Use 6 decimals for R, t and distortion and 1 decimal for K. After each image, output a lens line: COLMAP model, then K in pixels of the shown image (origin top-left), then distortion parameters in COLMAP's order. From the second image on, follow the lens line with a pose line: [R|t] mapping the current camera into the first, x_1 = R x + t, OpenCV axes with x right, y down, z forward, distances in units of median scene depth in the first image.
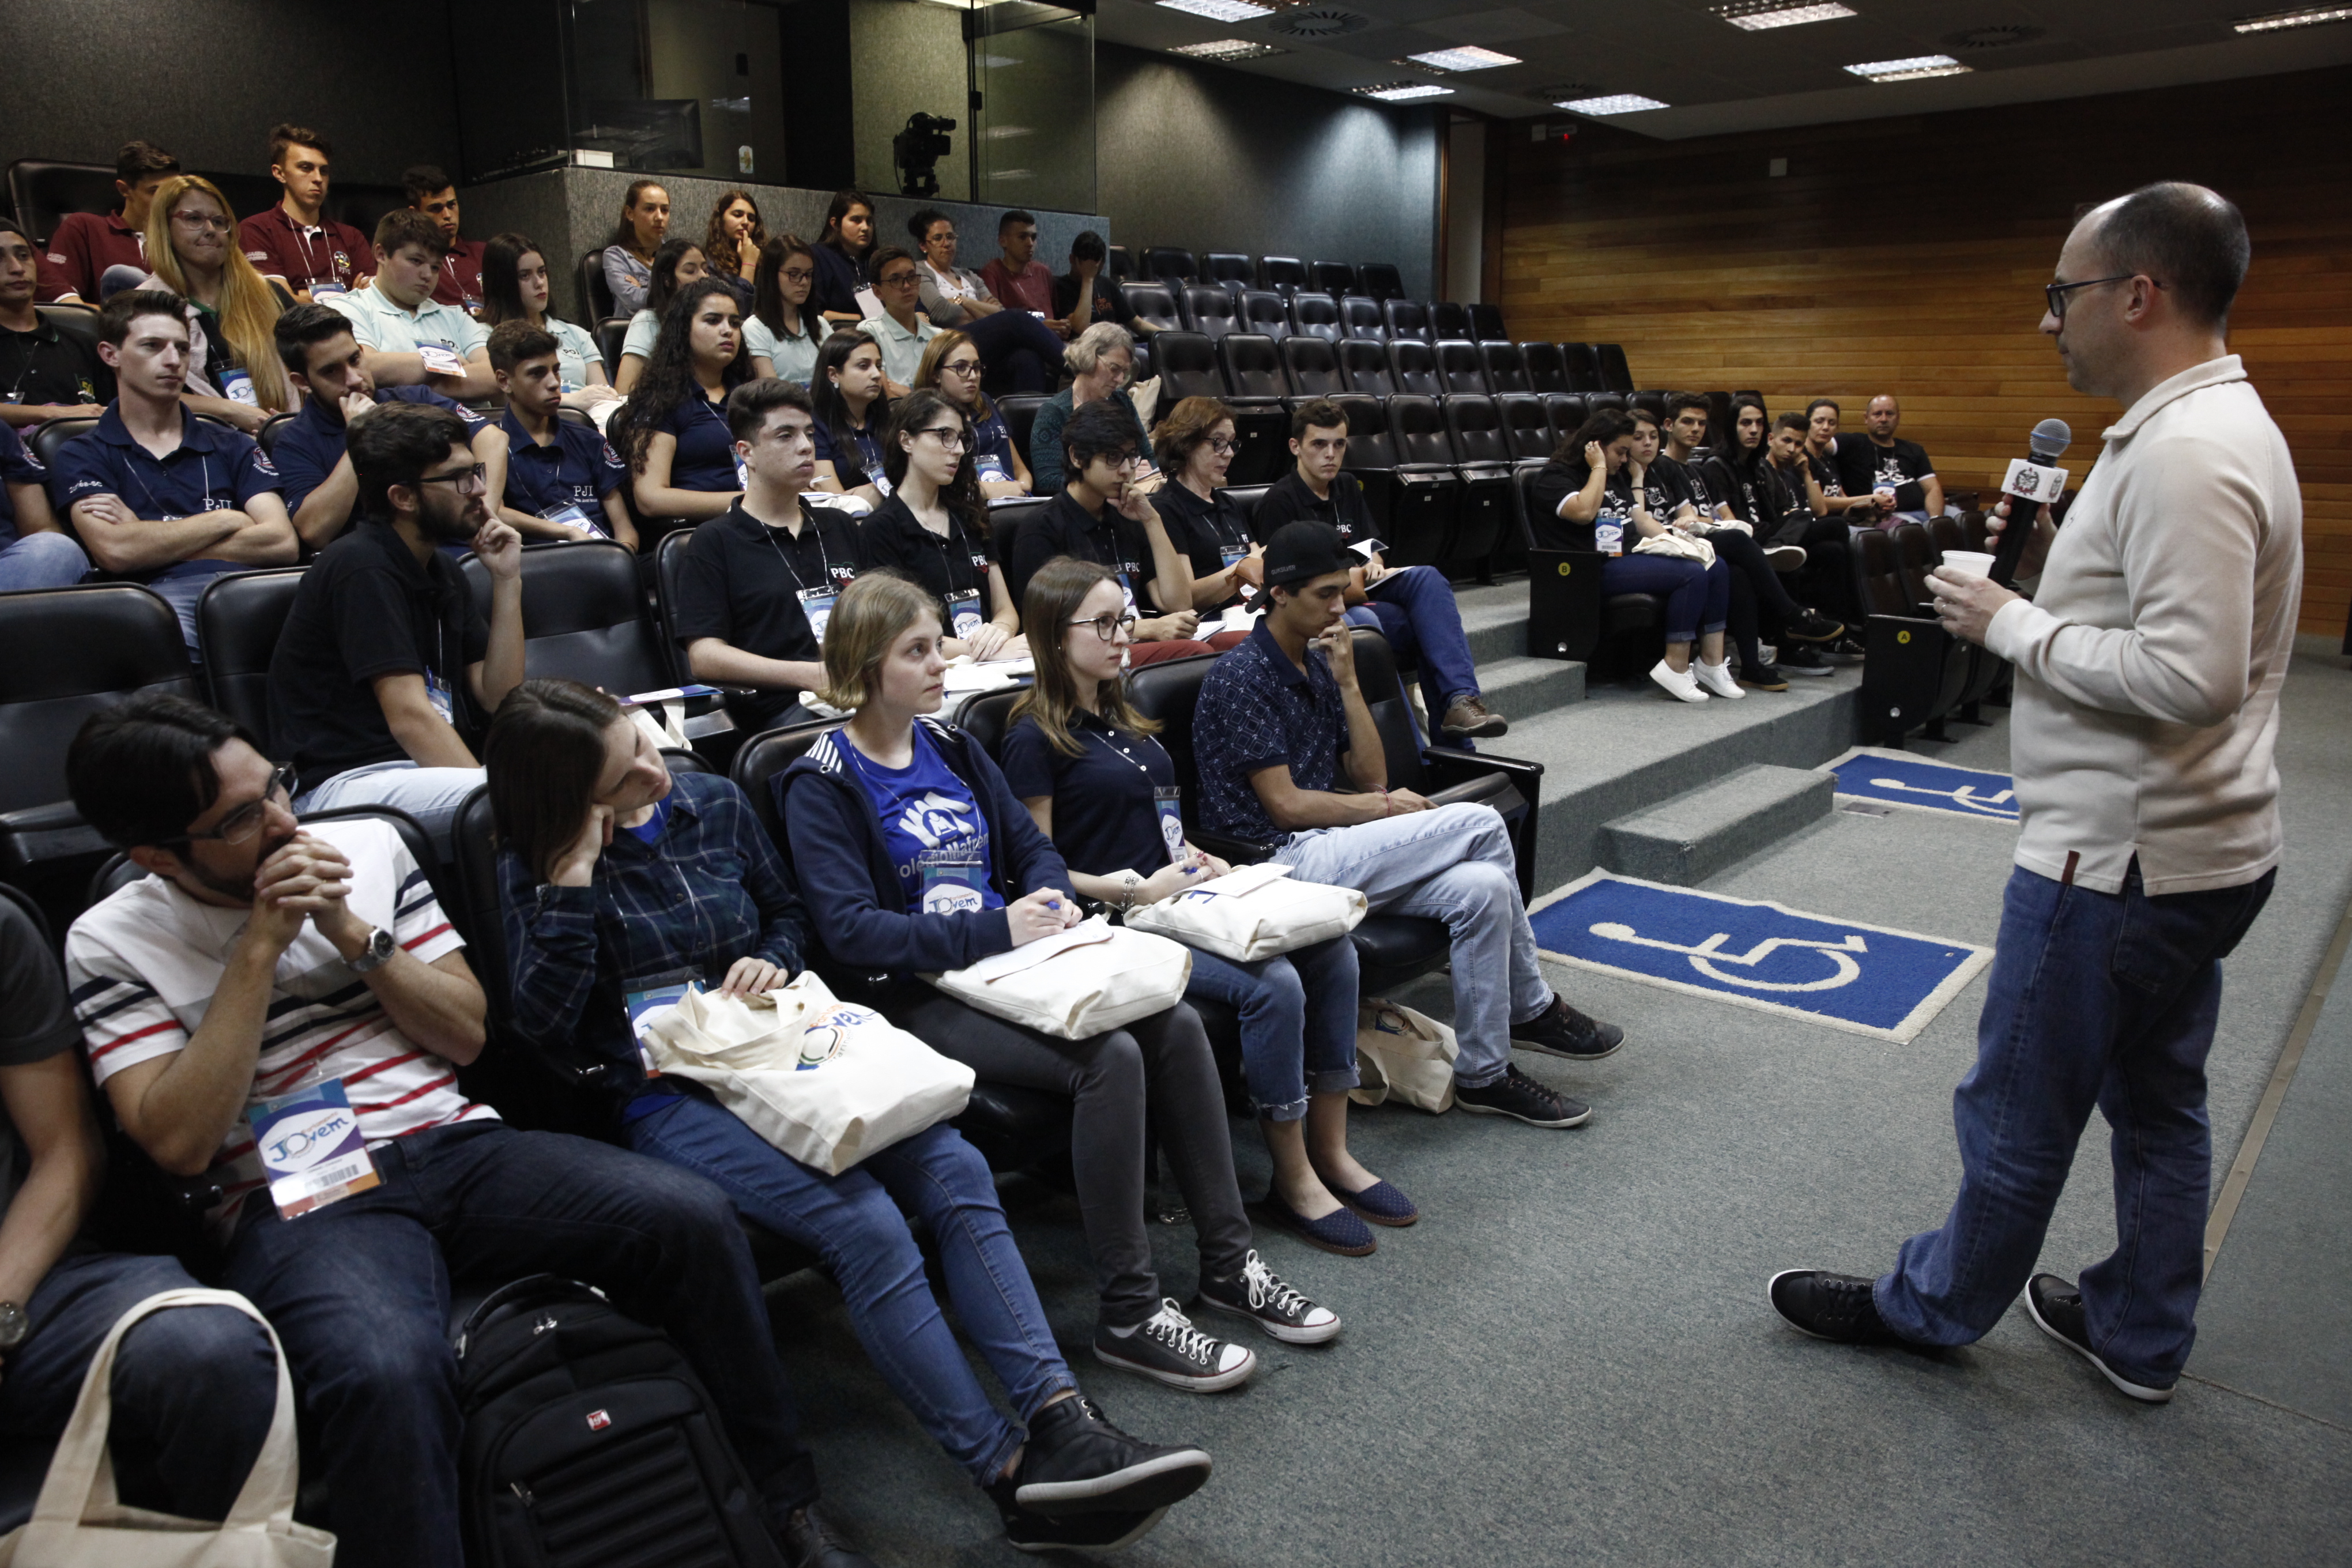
lens RADIAL K [[1611.9, 0, 1179.3], [0, 1611.9, 793.9], [0, 0, 1]] dist [-0.112066, 0.085691]
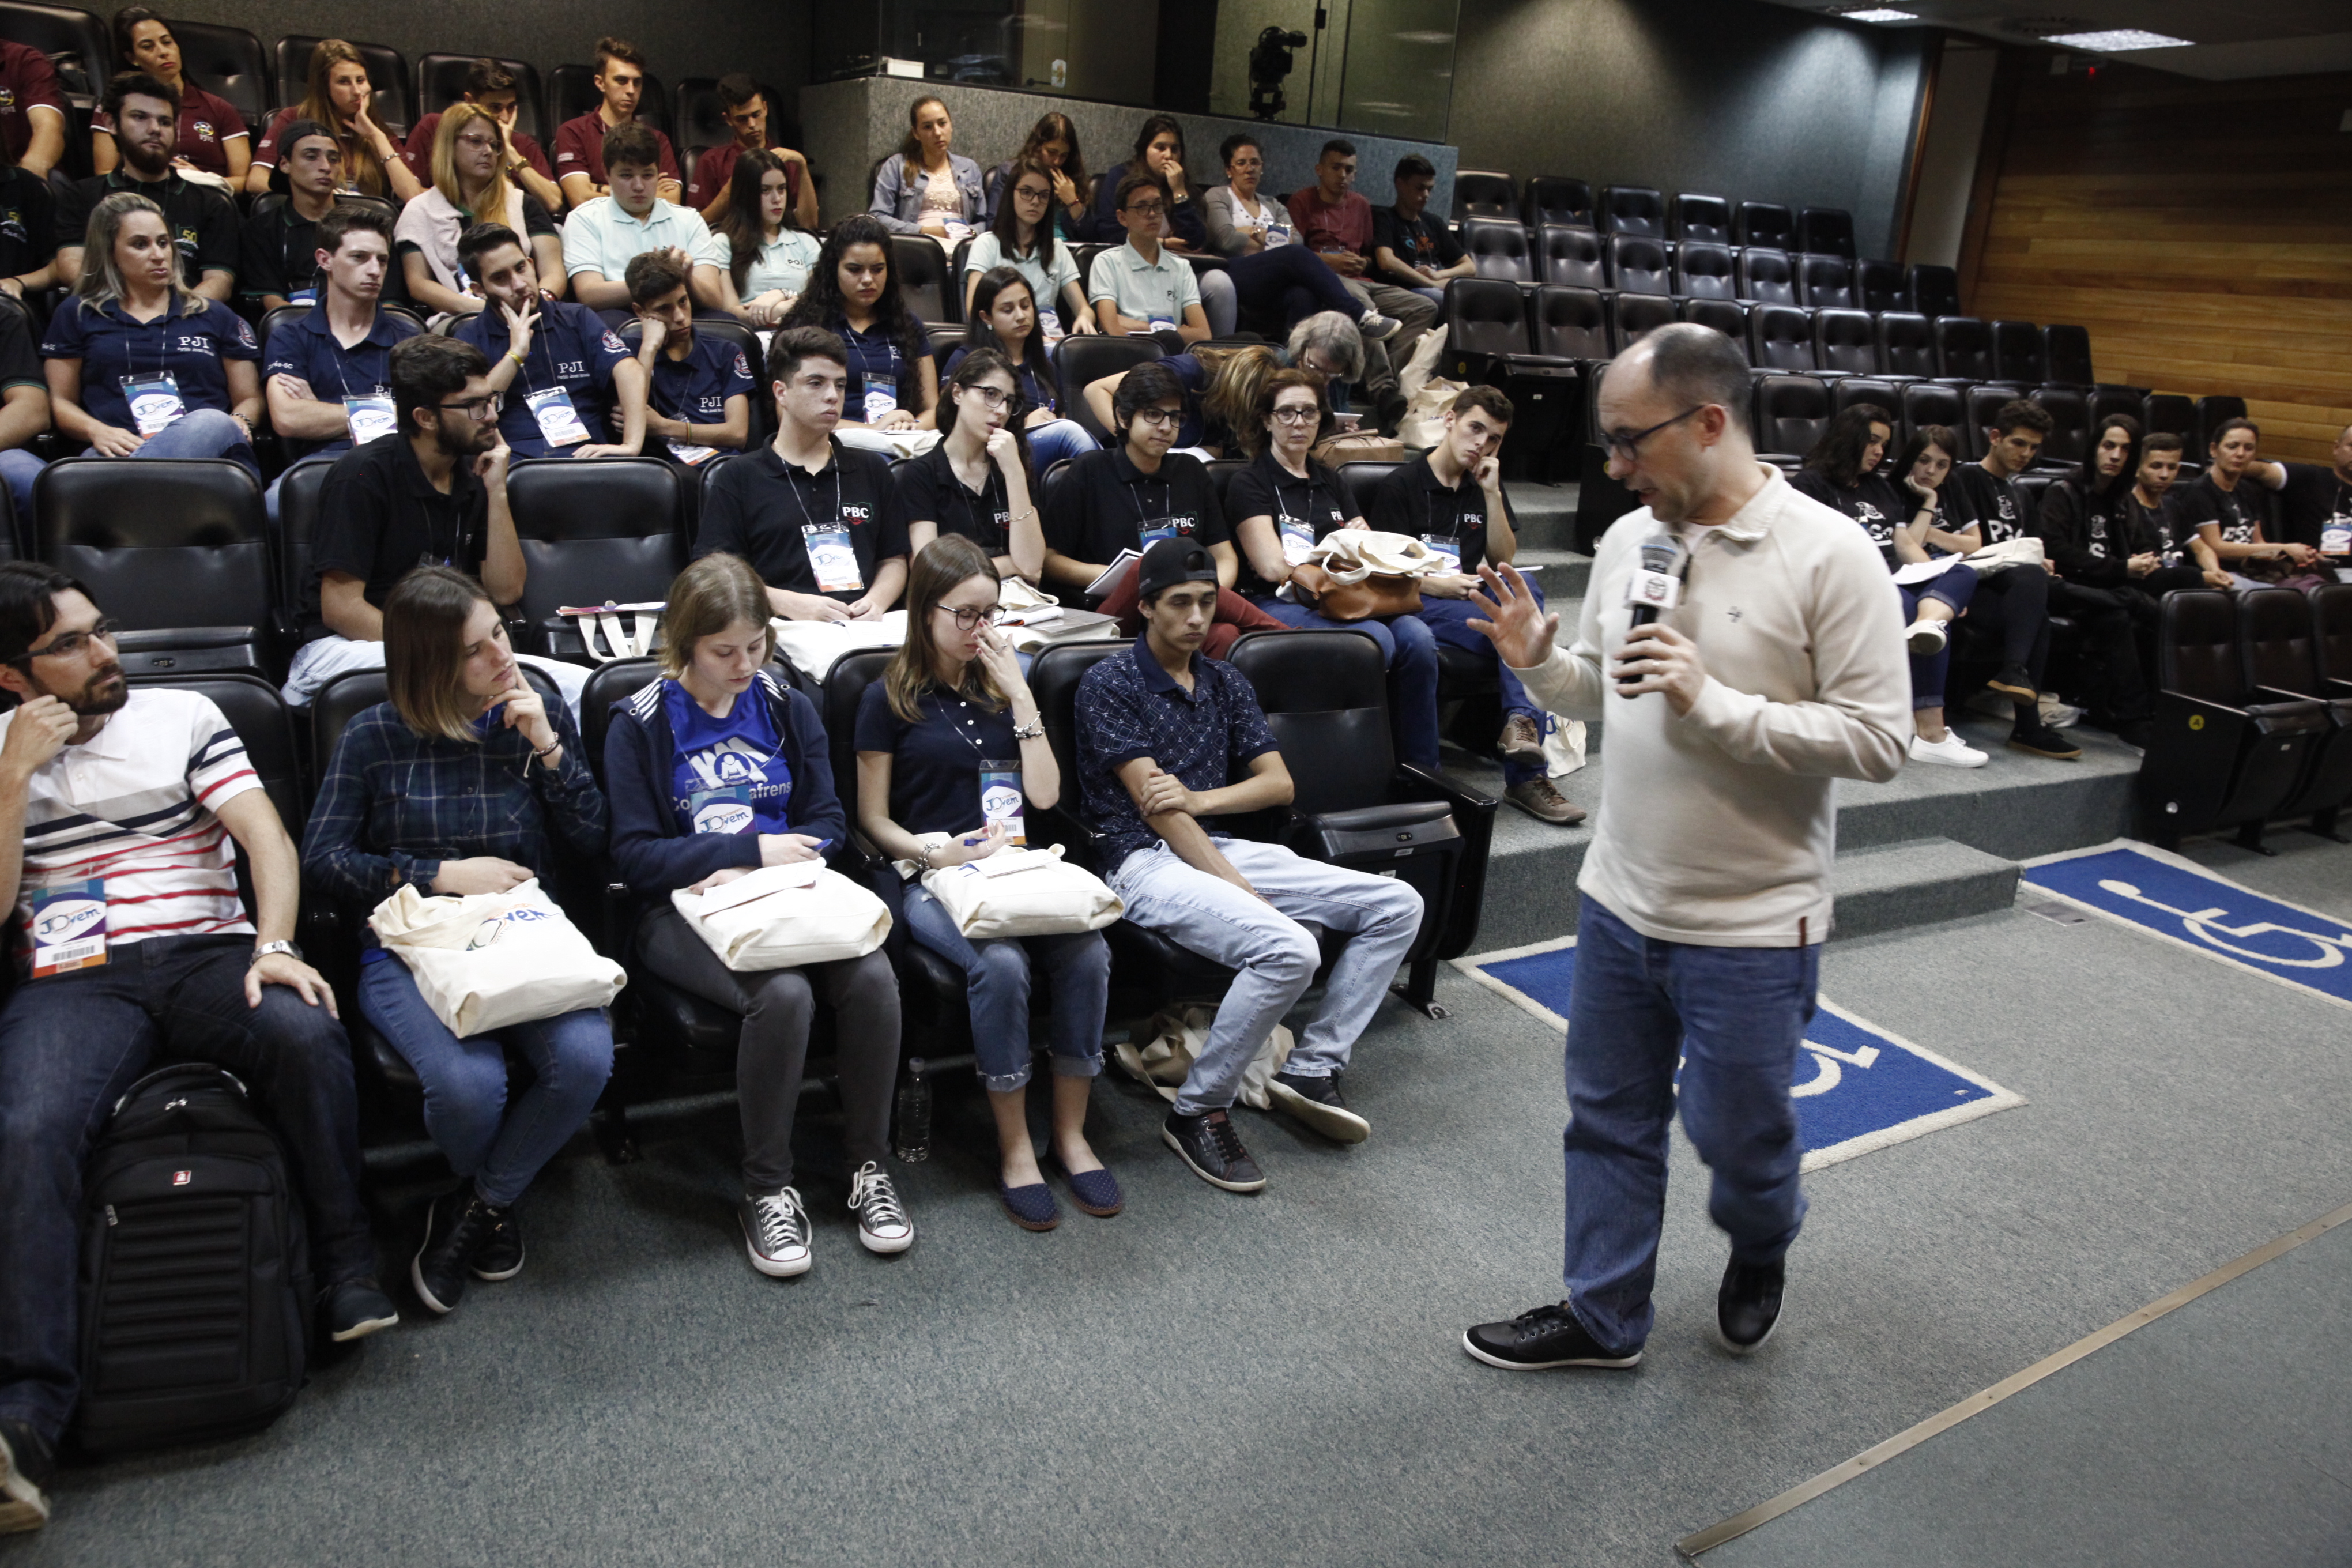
lens RADIAL K [[1689.9, 0, 1174.9], [0, 1689.9, 791.4], [0, 0, 1]] dist [-0.097401, 0.089674]
pose [[0.939522, 0.173621, -0.295219, 0.322005], [-0.158256, 0.984518, 0.075361, -0.065142], [0.303732, -0.024083, 0.952453, -0.017861]]
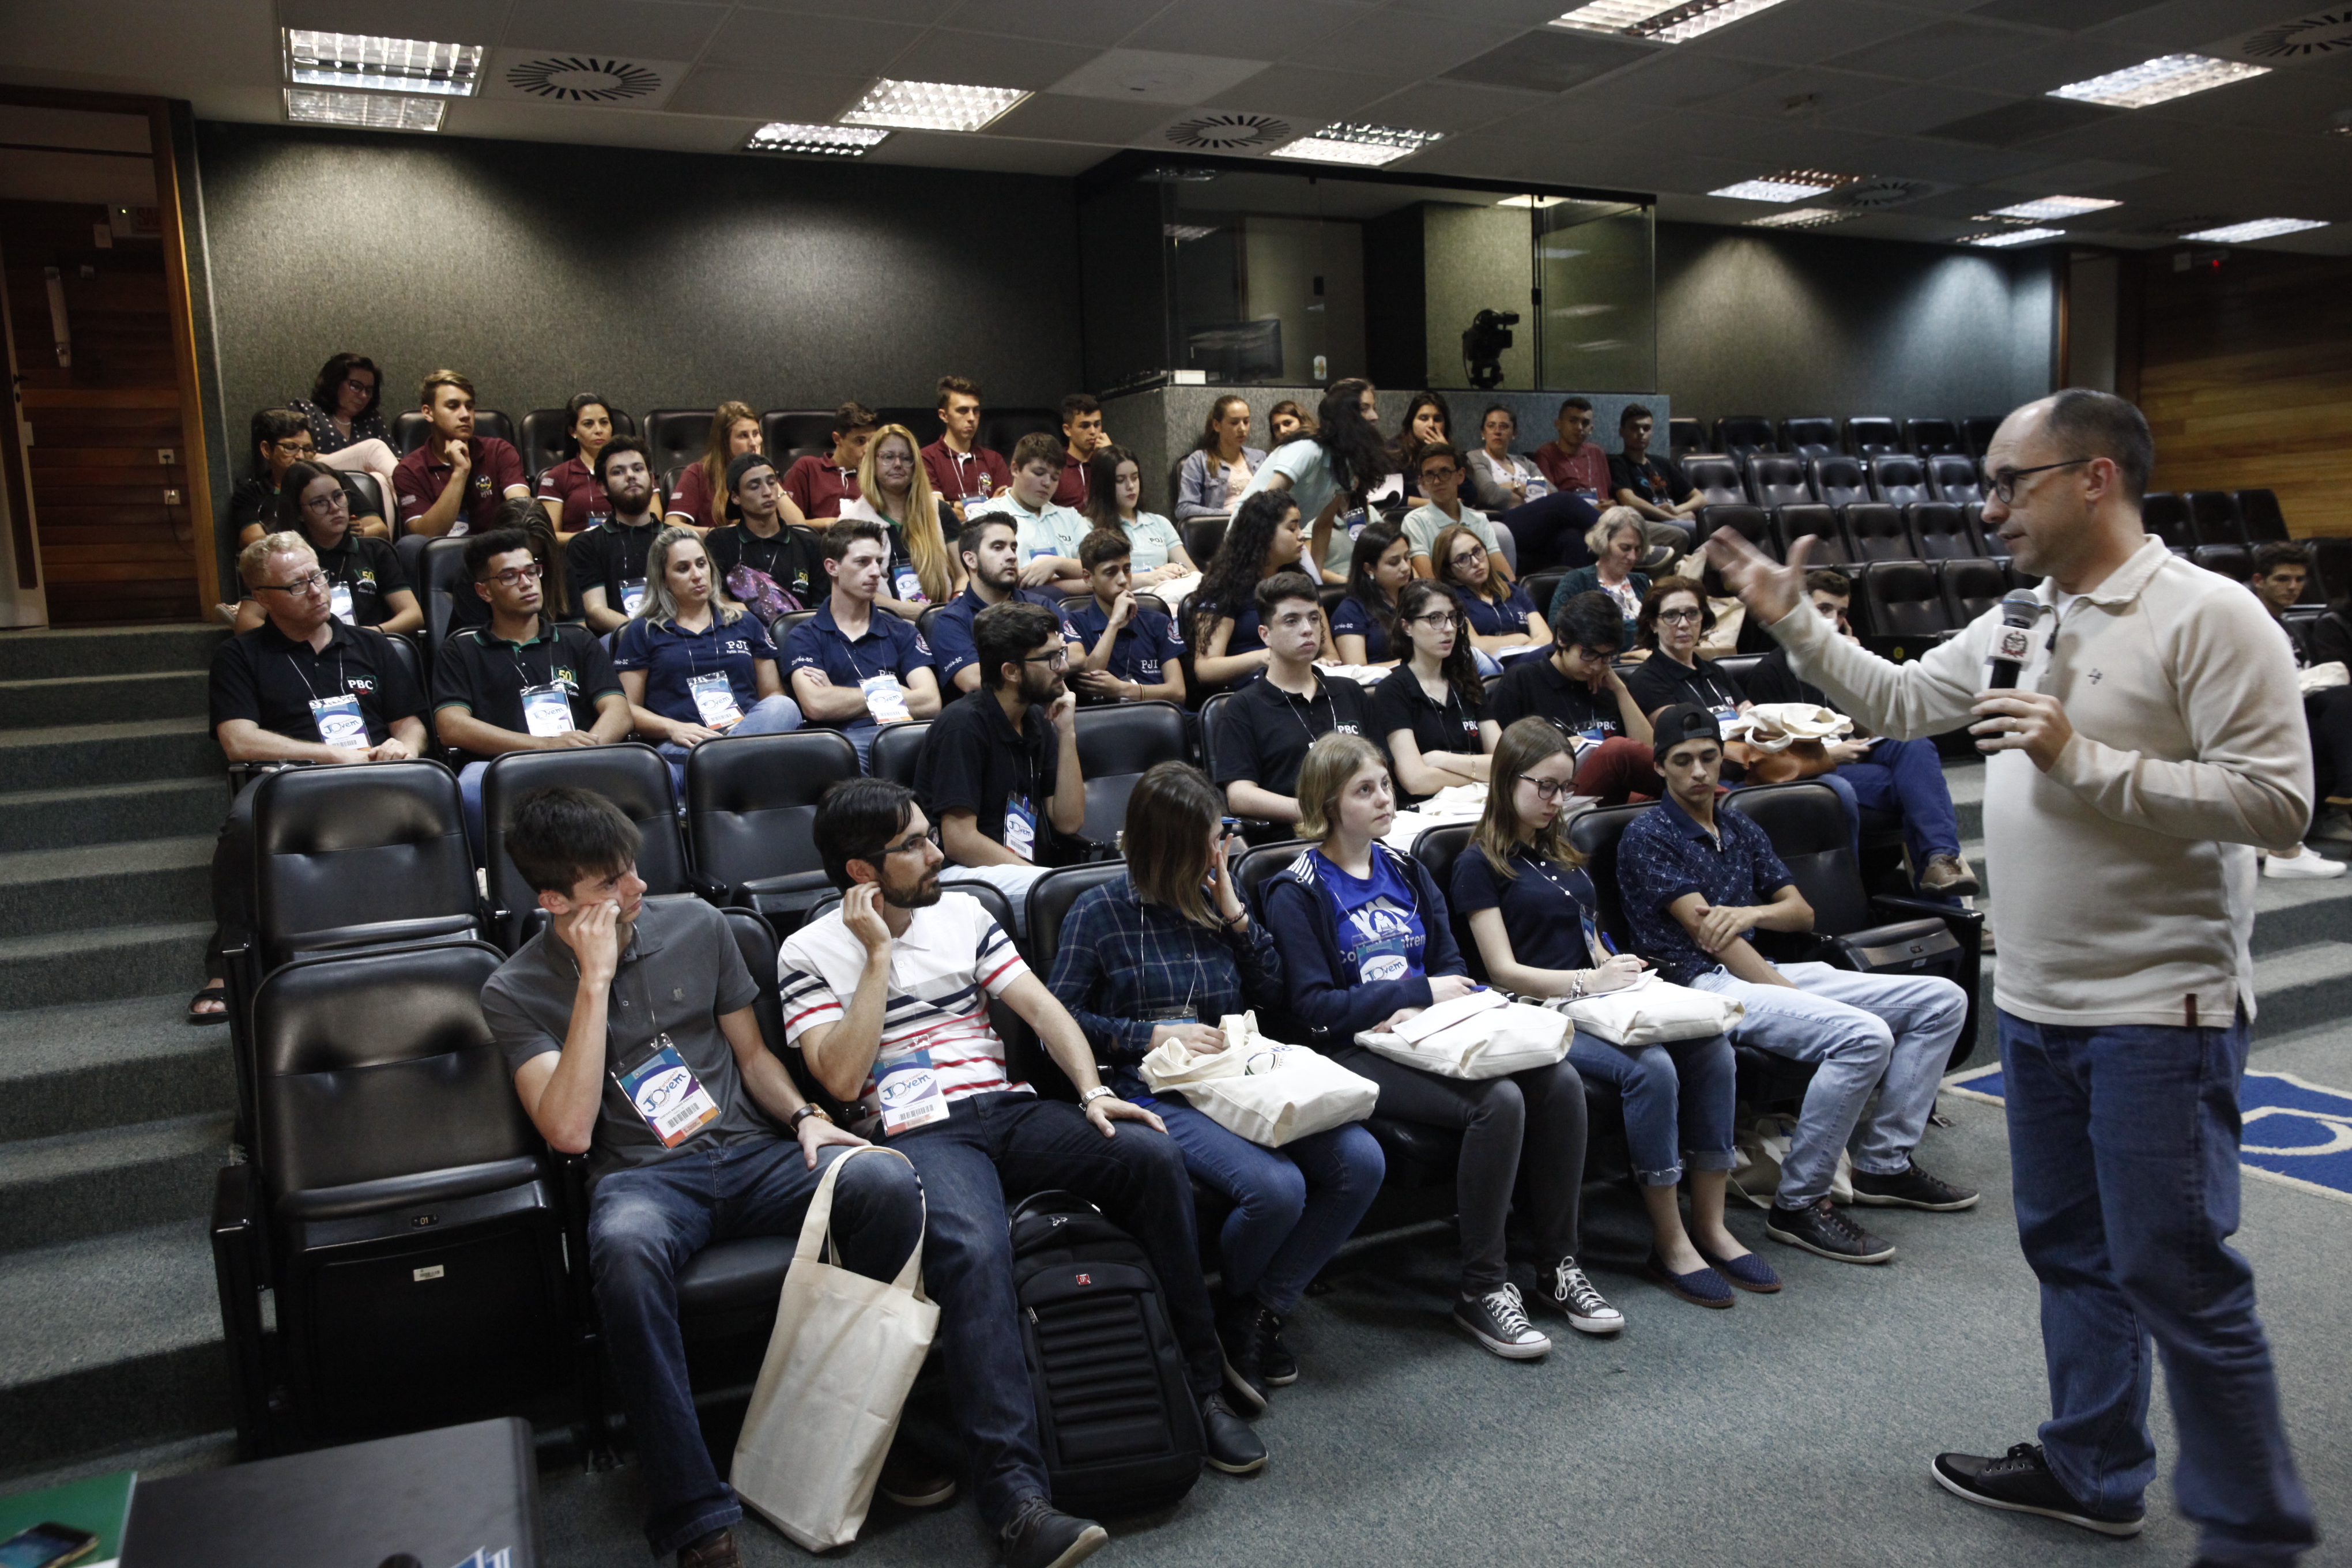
lens RADIAL K [[1722.8, 0, 1175.5], [0, 1722.8, 795.5], [0, 0, 1]] dist [-0.092509, 0.088000]
pose [[0.932177, 0.016147, -0.361643, 0.124848], [-0.054839, 0.993774, -0.096982, 0.039887], [0.357826, 0.110237, 0.927259, -0.222092]]
